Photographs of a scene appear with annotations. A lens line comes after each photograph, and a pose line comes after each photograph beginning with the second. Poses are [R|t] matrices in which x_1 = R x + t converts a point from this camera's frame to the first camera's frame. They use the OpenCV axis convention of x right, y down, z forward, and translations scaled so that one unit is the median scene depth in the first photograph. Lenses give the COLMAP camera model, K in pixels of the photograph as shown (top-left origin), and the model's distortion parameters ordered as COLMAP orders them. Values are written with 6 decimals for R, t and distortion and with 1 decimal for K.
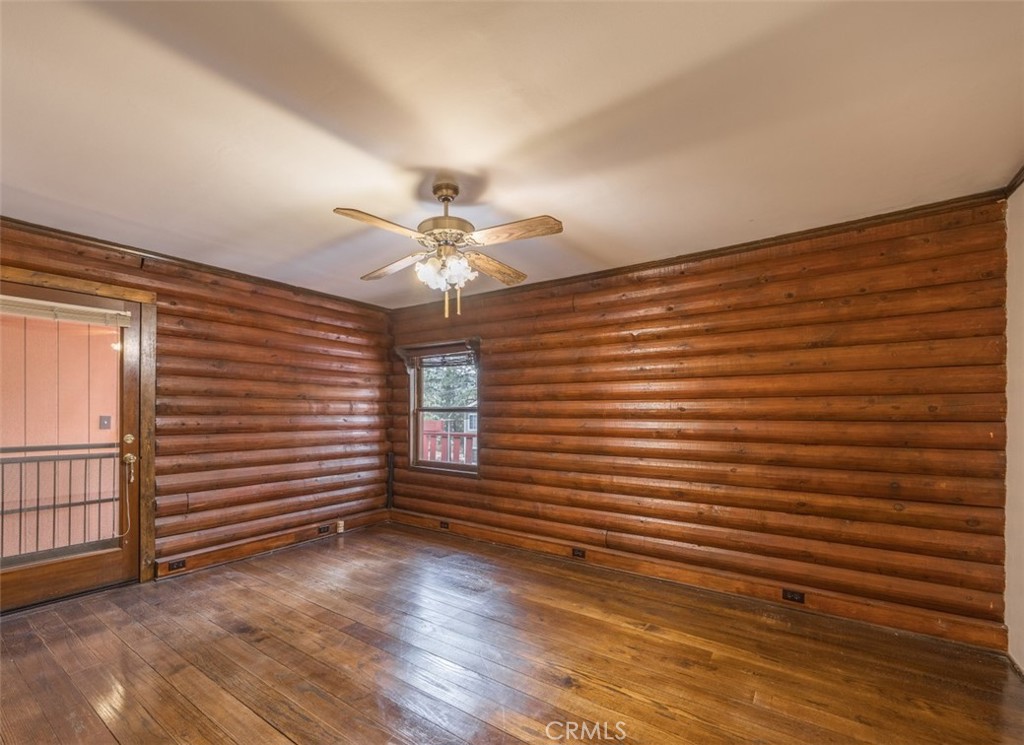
lens RADIAL K [[432.4, 0, 511.7], [0, 432.4, 409.6], [0, 0, 1]] dist [-0.000254, -0.000026]
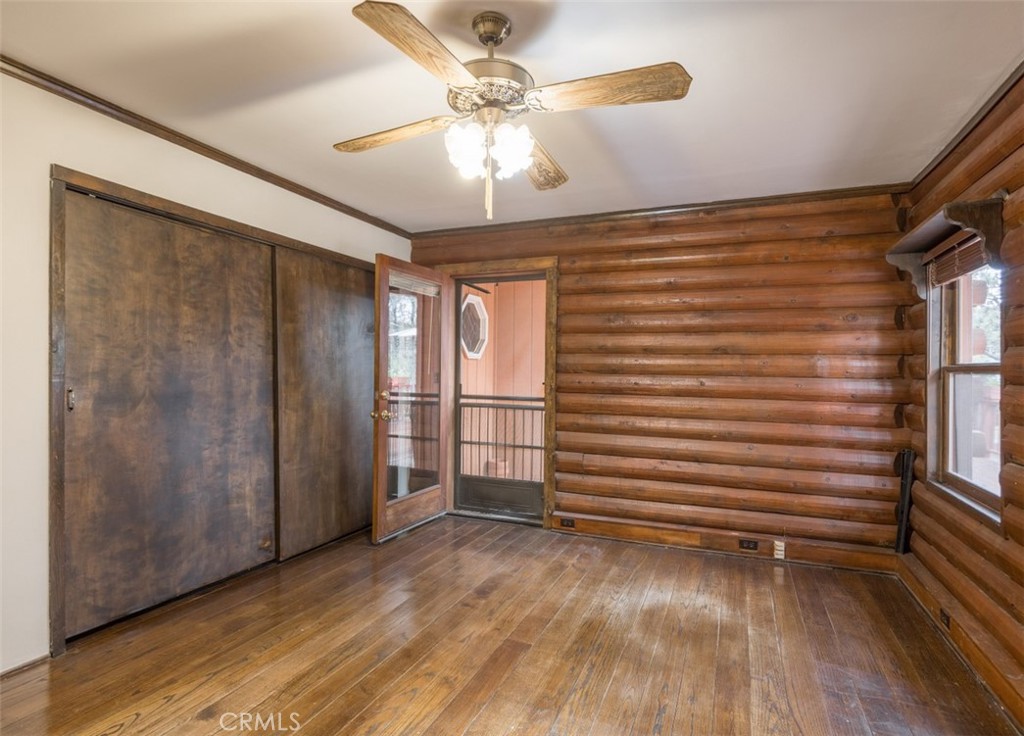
lens RADIAL K [[560.5, 0, 512.0], [0, 560.5, 368.0], [0, 0, 1]] dist [-0.002479, -0.000066]
pose [[0.208075, -0.005568, -0.978097, 0.447202], [-0.006353, 0.999955, -0.007045, 0.010441], [0.978092, 0.007680, 0.208031, 0.570781]]
